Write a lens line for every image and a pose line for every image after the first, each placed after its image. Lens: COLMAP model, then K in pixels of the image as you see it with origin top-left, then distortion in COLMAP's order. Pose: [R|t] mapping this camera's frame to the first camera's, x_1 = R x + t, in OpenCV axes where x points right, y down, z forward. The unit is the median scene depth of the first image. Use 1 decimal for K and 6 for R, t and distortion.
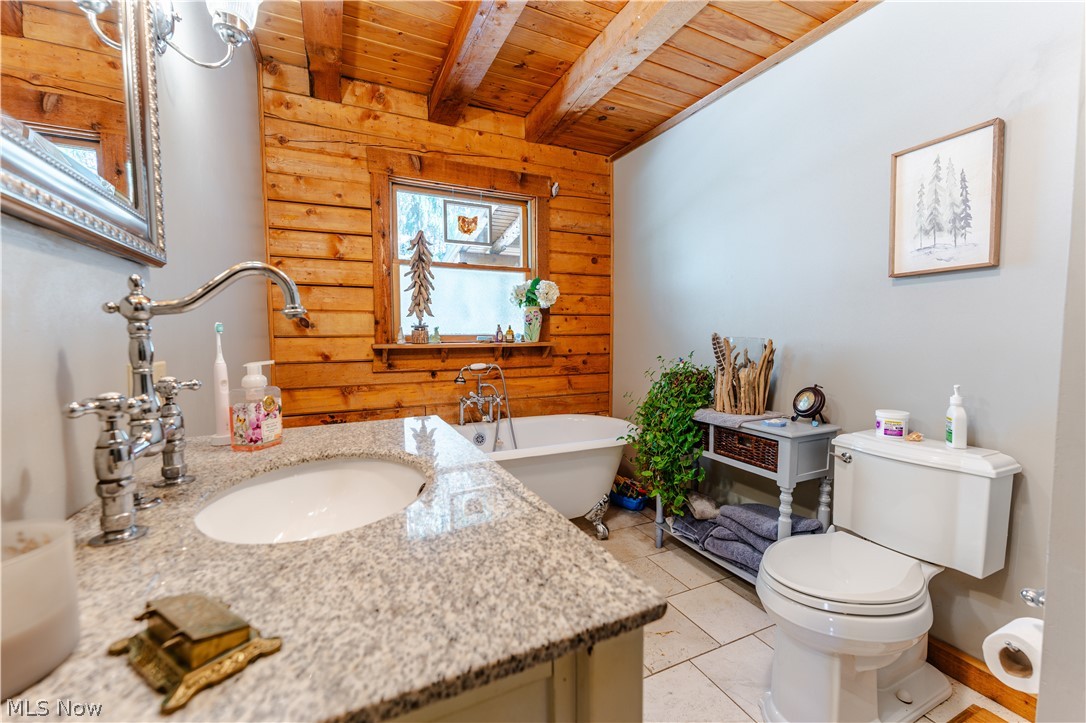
lens RADIAL K [[439.9, 0, 540.9], [0, 439.9, 364.8], [0, 0, 1]] dist [0.001335, -0.000317]
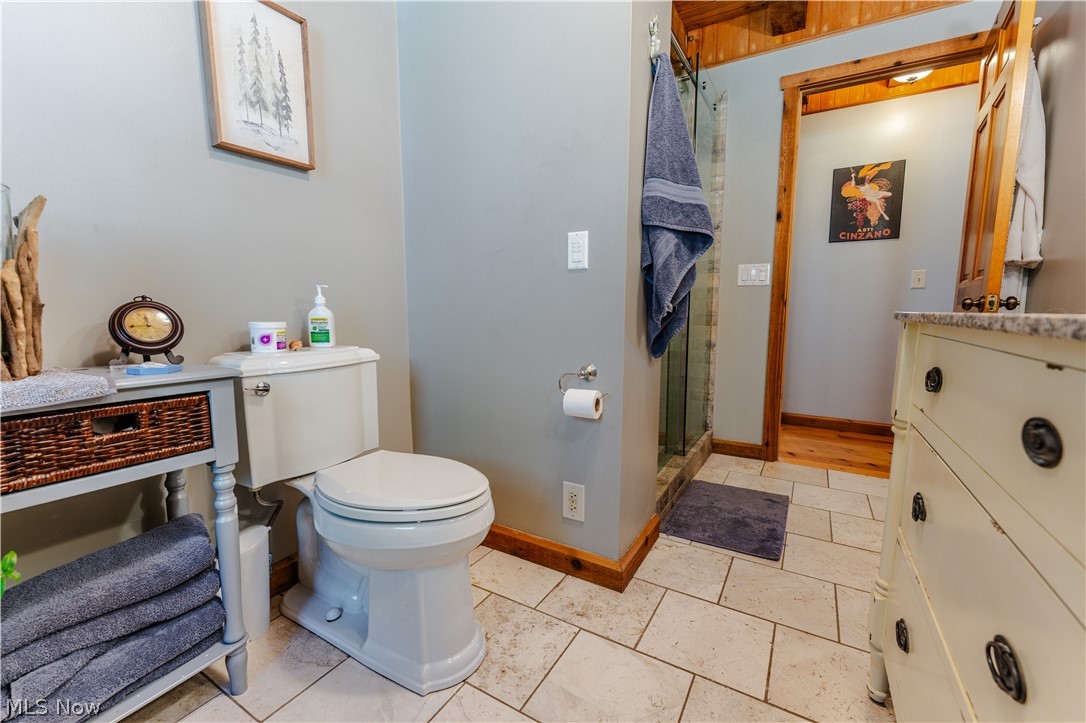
lens RADIAL K [[439.9, 0, 540.9], [0, 439.9, 364.8], [0, 0, 1]] dist [0.001335, -0.000317]
pose [[-0.549368, -0.105683, 0.828871, -0.179740], [0.060018, 0.984416, 0.165295, 0.085079], [-0.833423, 0.140555, -0.534463, 1.091245]]
